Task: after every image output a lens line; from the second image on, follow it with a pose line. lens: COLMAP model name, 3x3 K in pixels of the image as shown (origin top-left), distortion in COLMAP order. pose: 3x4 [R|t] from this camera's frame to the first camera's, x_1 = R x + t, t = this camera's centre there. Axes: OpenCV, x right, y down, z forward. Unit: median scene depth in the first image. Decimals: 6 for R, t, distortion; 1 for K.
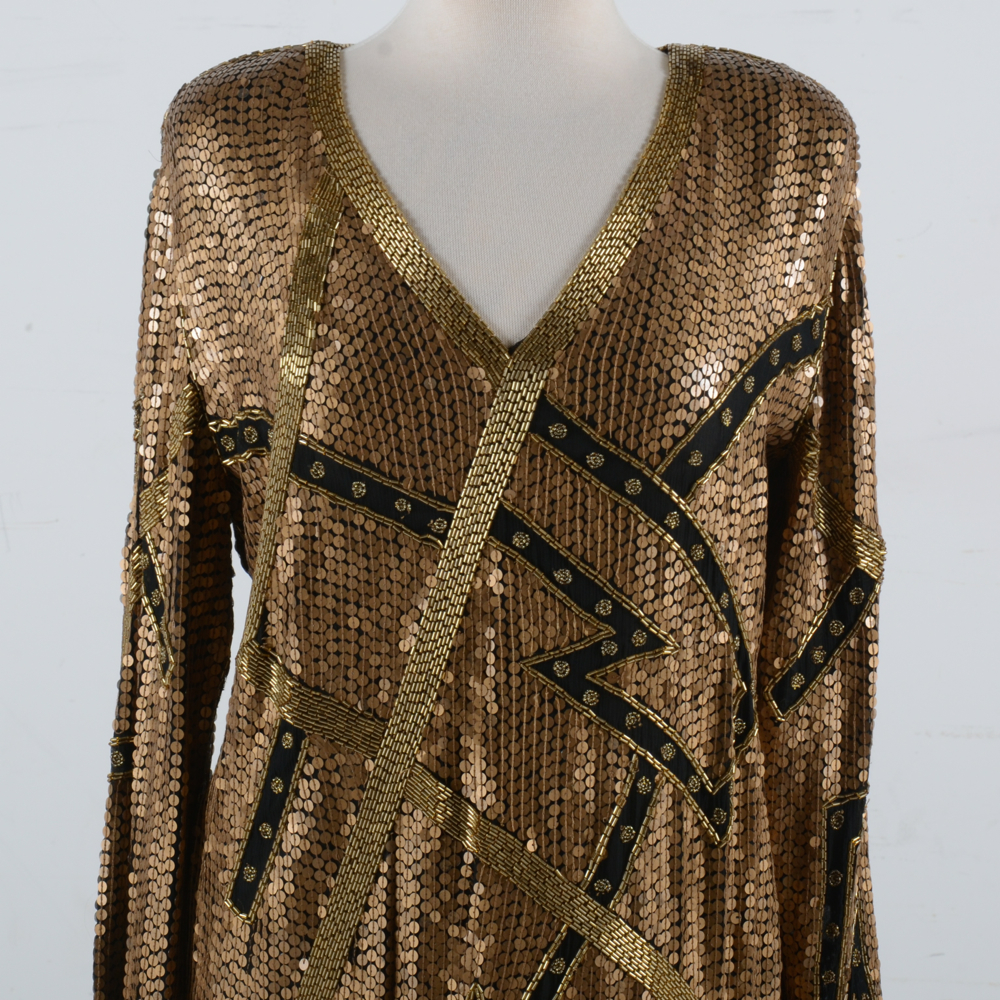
lens RADIAL K [[4260.8, 0, 501.7], [0, 4260.8, 499.6], [0, 0, 1]] dist [0.959224, 0.000000]
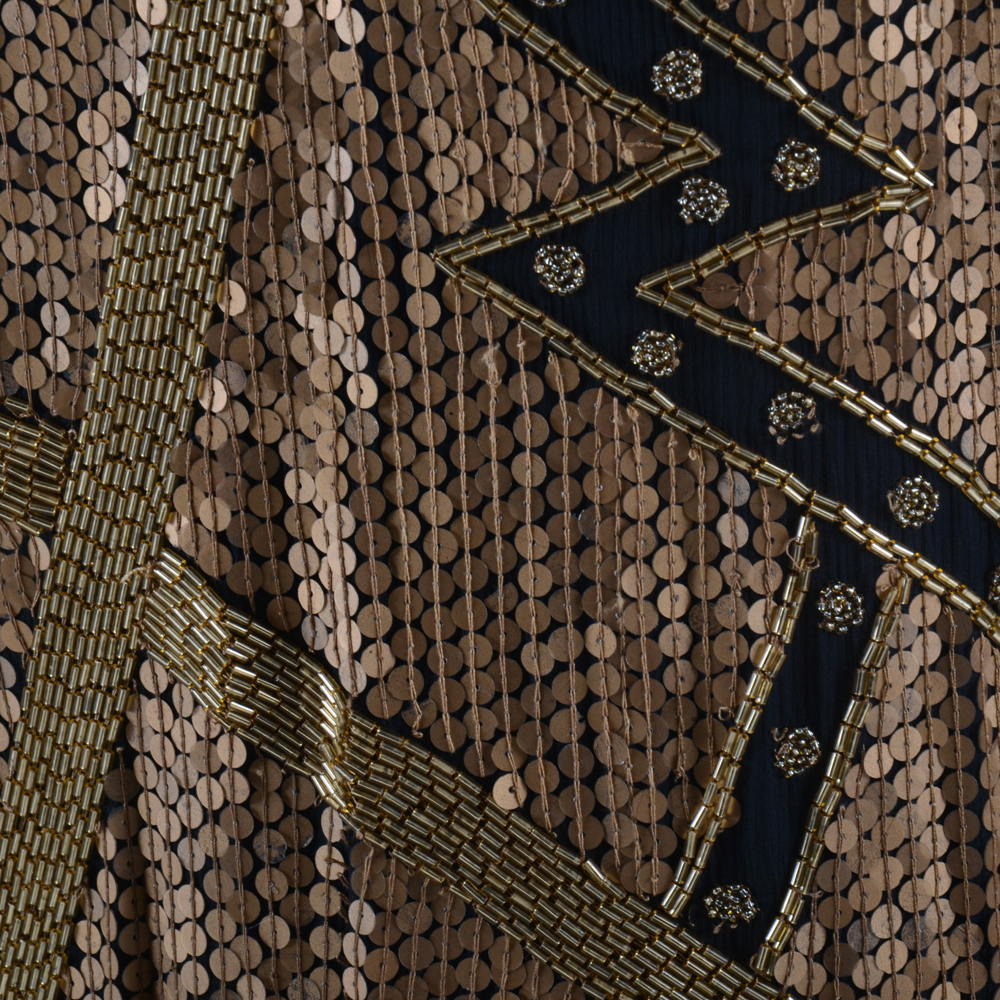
lens RADIAL K [[6542.6, 0, 500.9], [0, 6542.6, 500.9], [0, 0, 1]] dist [1.372794, 0.000000]
pose [[0.988155, -0.021056, -0.152008, 0.084670], [0.040963, 0.990792, 0.129045, -0.007259], [0.147891, -0.133743, 0.979919, 0.508678]]
